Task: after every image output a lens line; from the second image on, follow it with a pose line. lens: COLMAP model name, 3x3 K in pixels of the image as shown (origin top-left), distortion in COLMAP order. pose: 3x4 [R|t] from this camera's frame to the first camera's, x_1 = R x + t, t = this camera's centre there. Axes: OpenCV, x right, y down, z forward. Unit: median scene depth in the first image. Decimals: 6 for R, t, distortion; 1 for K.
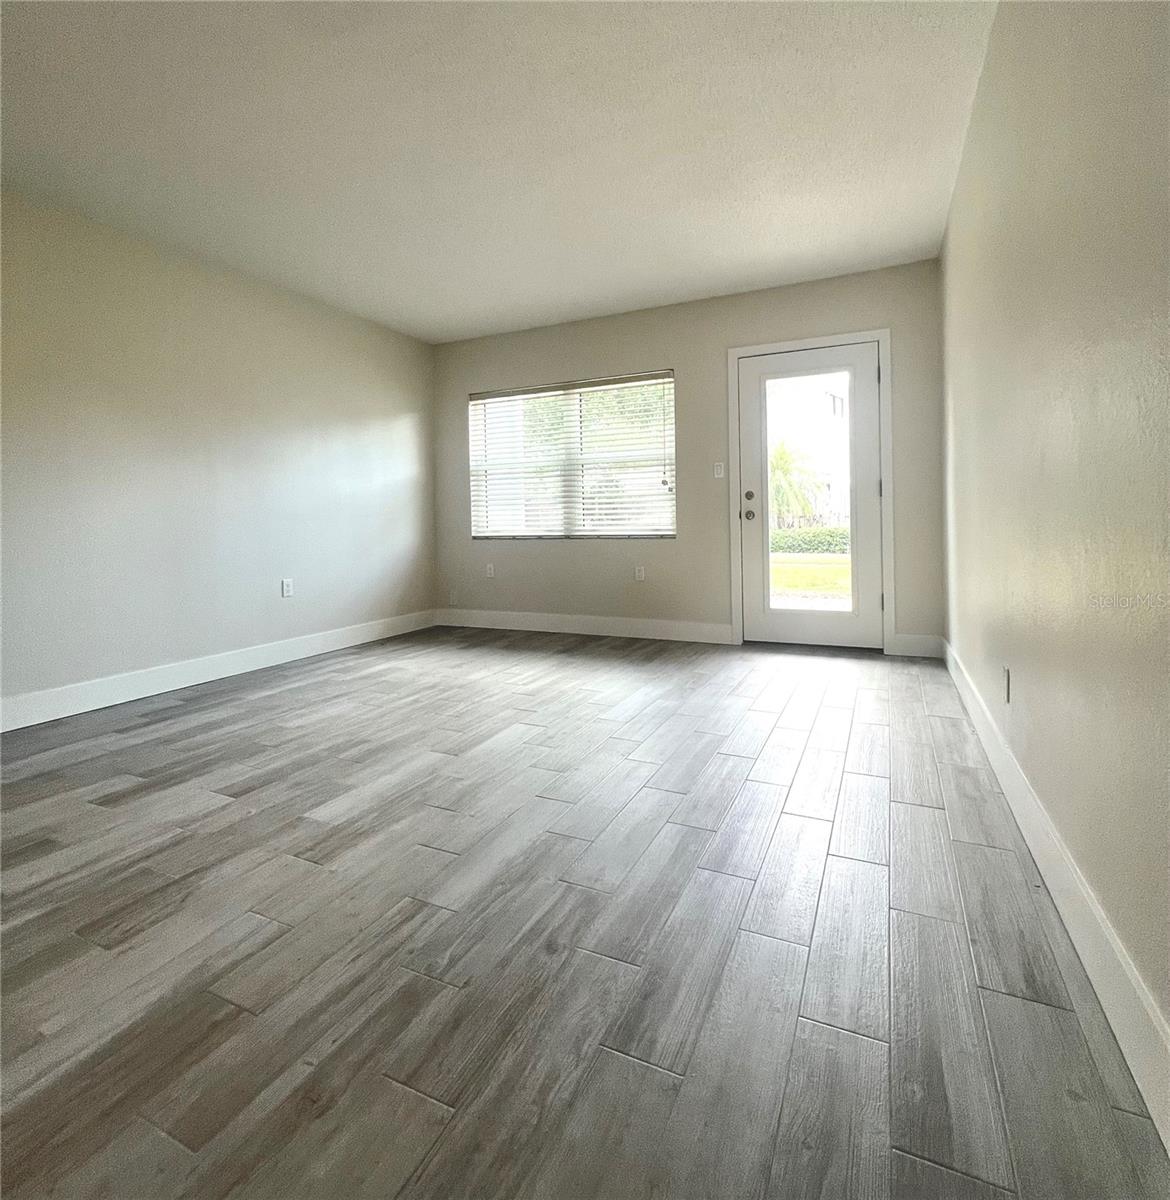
lens RADIAL K [[626.0, 0, 583.8], [0, 626.0, 600.5], [0, 0, 1]] dist [0.001846, 0.000084]
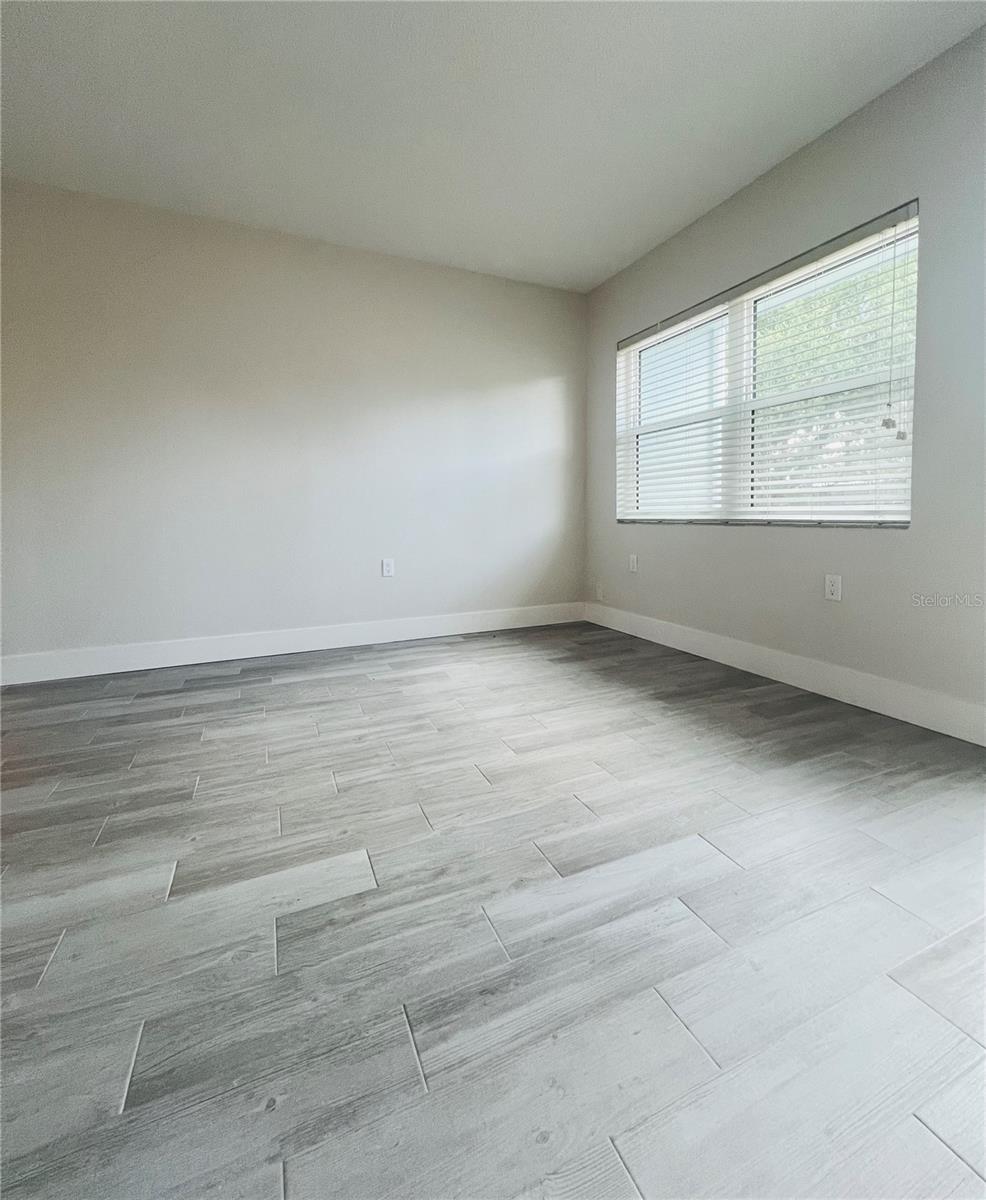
lens RADIAL K [[518.0, 0, 503.5], [0, 518.0, 559.8], [0, 0, 1]] dist [-0.015993, -0.000267]
pose [[0.758240, 0.067912, -0.648429, 0.161677], [-0.083993, 0.996447, 0.006144, -0.045536], [0.646543, 0.049805, 0.761250, 0.435709]]
